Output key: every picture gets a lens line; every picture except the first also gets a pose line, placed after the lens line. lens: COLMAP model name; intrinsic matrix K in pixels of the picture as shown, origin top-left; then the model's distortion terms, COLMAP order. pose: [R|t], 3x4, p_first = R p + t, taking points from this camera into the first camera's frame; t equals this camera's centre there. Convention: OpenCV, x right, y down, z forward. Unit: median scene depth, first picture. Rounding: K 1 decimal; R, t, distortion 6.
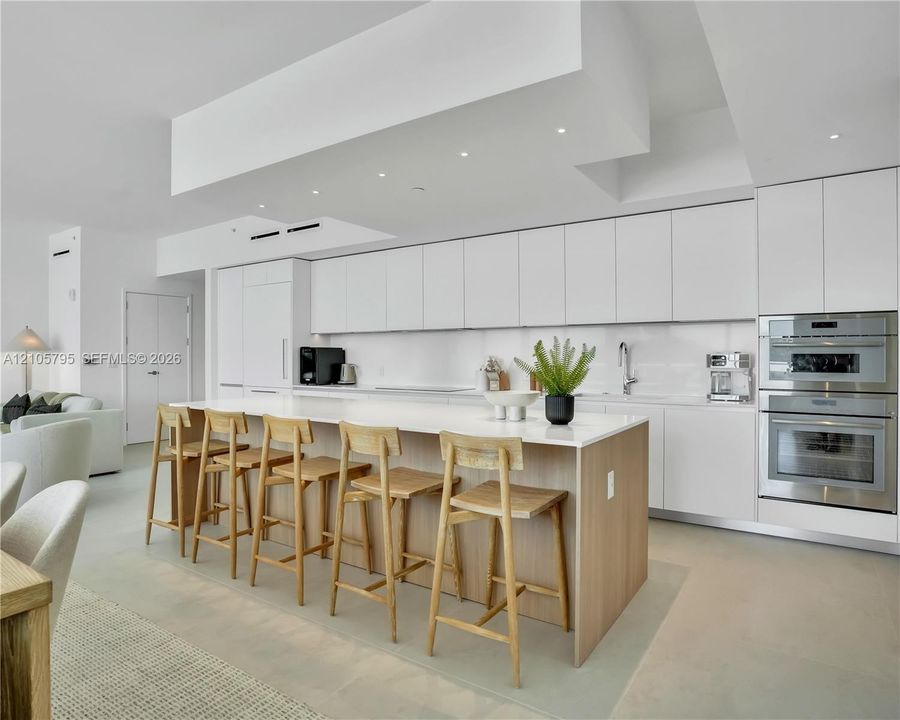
lens RADIAL K [[546.8, 0, 449.9], [0, 546.8, 361.4], [0, 0, 1]] dist [-0.021382, -0.002893]
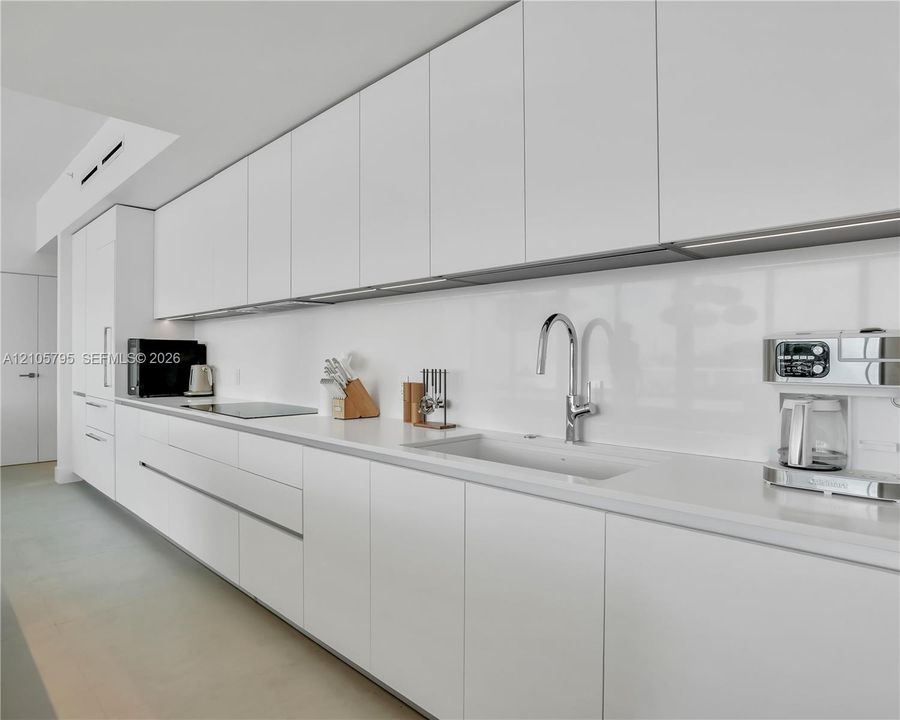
lens RADIAL K [[546.8, 0, 448.9], [0, 546.8, 362.4], [0, 0, 1]] dist [-0.021382, -0.002893]
pose [[0.981400, 0.007490, -0.191826, 0.319930], [-0.008896, 0.999940, -0.006469, 0.003653], [0.191766, 0.008055, 0.981408, 0.595236]]
